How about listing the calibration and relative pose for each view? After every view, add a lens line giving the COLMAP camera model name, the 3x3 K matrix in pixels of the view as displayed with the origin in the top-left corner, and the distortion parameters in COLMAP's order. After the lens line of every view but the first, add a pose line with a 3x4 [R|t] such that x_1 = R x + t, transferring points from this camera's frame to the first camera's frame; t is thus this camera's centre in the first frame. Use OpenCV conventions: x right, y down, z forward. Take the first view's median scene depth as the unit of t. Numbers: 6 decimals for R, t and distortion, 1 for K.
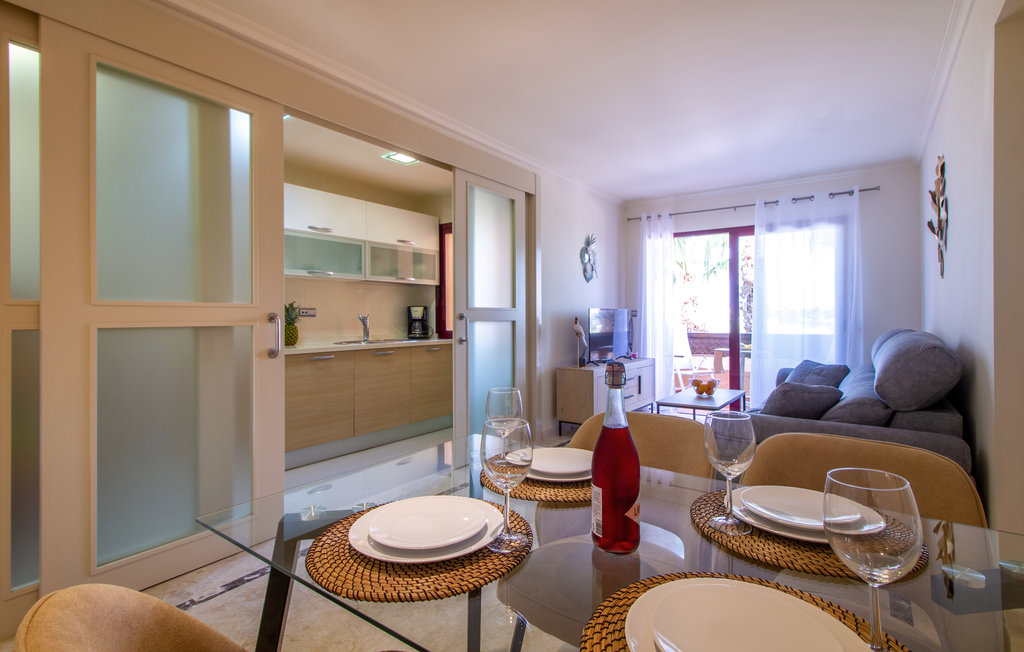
lens RADIAL K [[491.2, 0, 526.8], [0, 491.2, 321.2], [0, 0, 1]] dist [-0.003043, -0.004768]
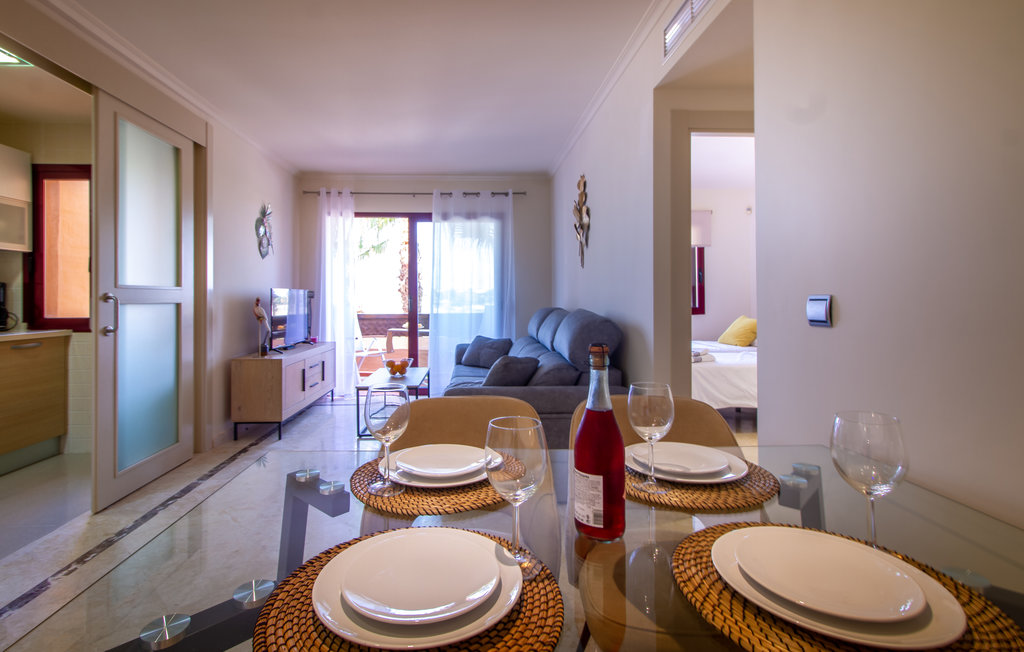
lens RADIAL K [[491.2, 0, 501.3], [0, 491.2, 296.8], [0, 0, 1]] dist [-0.003043, -0.004768]
pose [[0.789870, 0.000483, 0.613274, -0.083815], [0.007133, 0.999925, -0.009975, 0.000587], [-0.613232, 0.012254, 0.789808, 0.060672]]
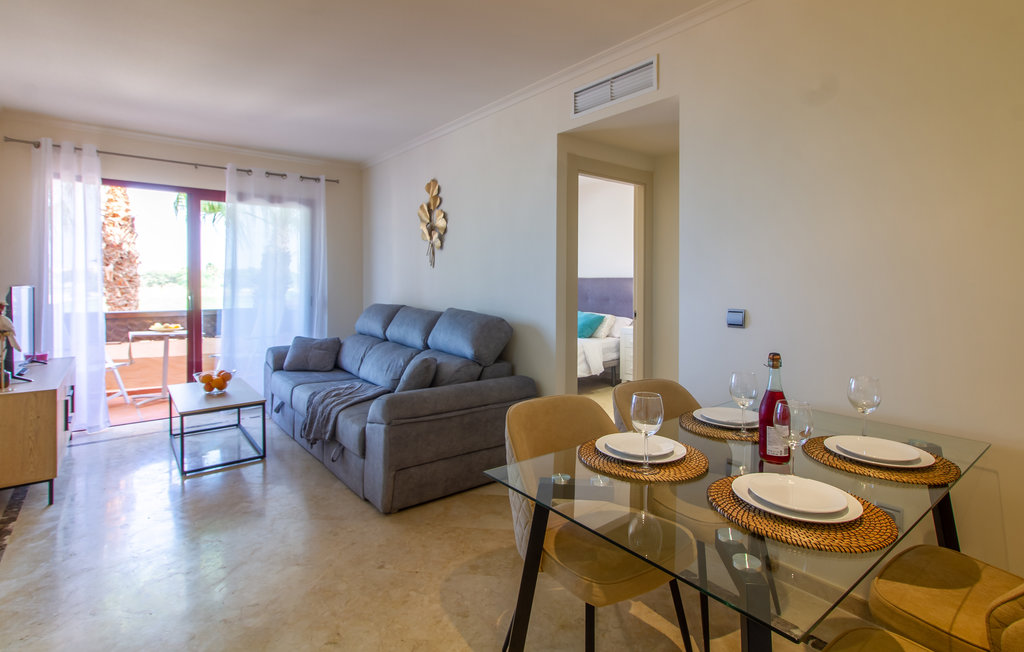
lens RADIAL K [[491.2, 0, 530.9], [0, 491.2, 279.9], [0, 0, 1]] dist [-0.003043, -0.004768]
pose [[0.249194, 0.004333, 0.968444, -0.283914], [0.002558, 0.999984, -0.005132, -0.029689], [-0.968450, 0.003756, 0.249179, 0.254341]]
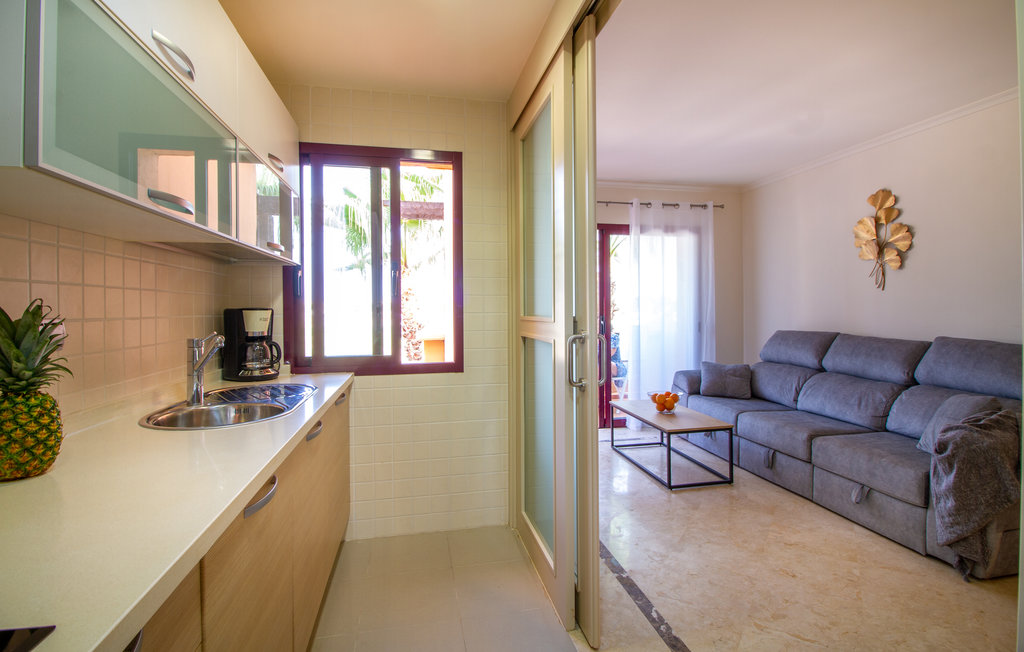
lens RADIAL K [[491.2, 0, 527.8], [0, 491.2, 308.8], [0, 0, 1]] dist [-0.003043, -0.004768]
pose [[0.673533, 0.000665, 0.739157, -0.417277], [0.007492, 0.999942, -0.007726, -0.026081], [-0.739119, 0.010742, 0.673489, 0.542083]]
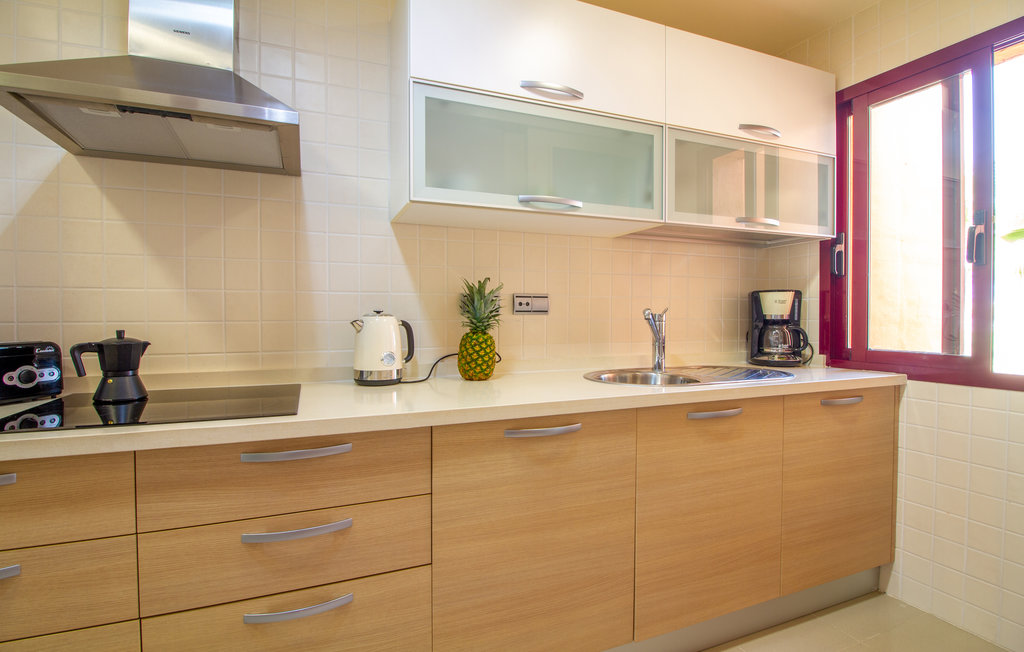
lens RADIAL K [[491.2, 0, 518.7], [0, 491.2, 319.3], [0, 0, 1]] dist [-0.003043, -0.004768]
pose [[0.840030, 0.002514, -0.542534, -0.192195], [-0.003988, 0.999991, -0.001542, -0.003550], [0.542525, 0.003459, 0.840033, 0.548993]]
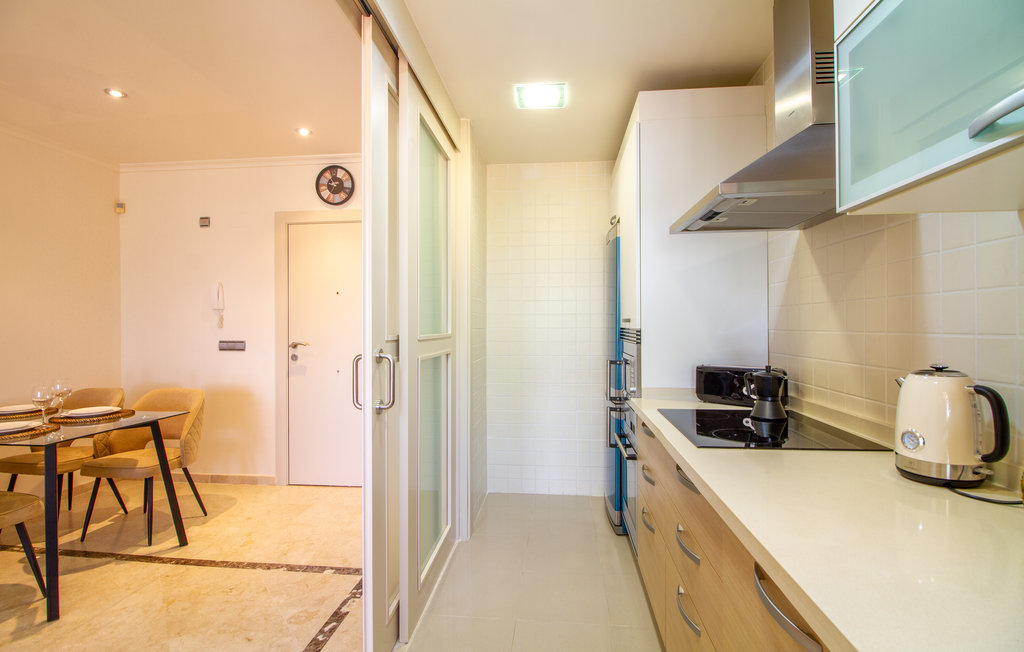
lens RADIAL K [[491.2, 0, 512.6], [0, 491.2, 326.0], [0, 0, 1]] dist [-0.003043, -0.004768]
pose [[-0.876011, 0.004850, -0.482267, -0.186999], [0.000430, 0.999957, 0.009276, -0.029731], [0.482291, 0.007919, -0.875975, 0.884014]]
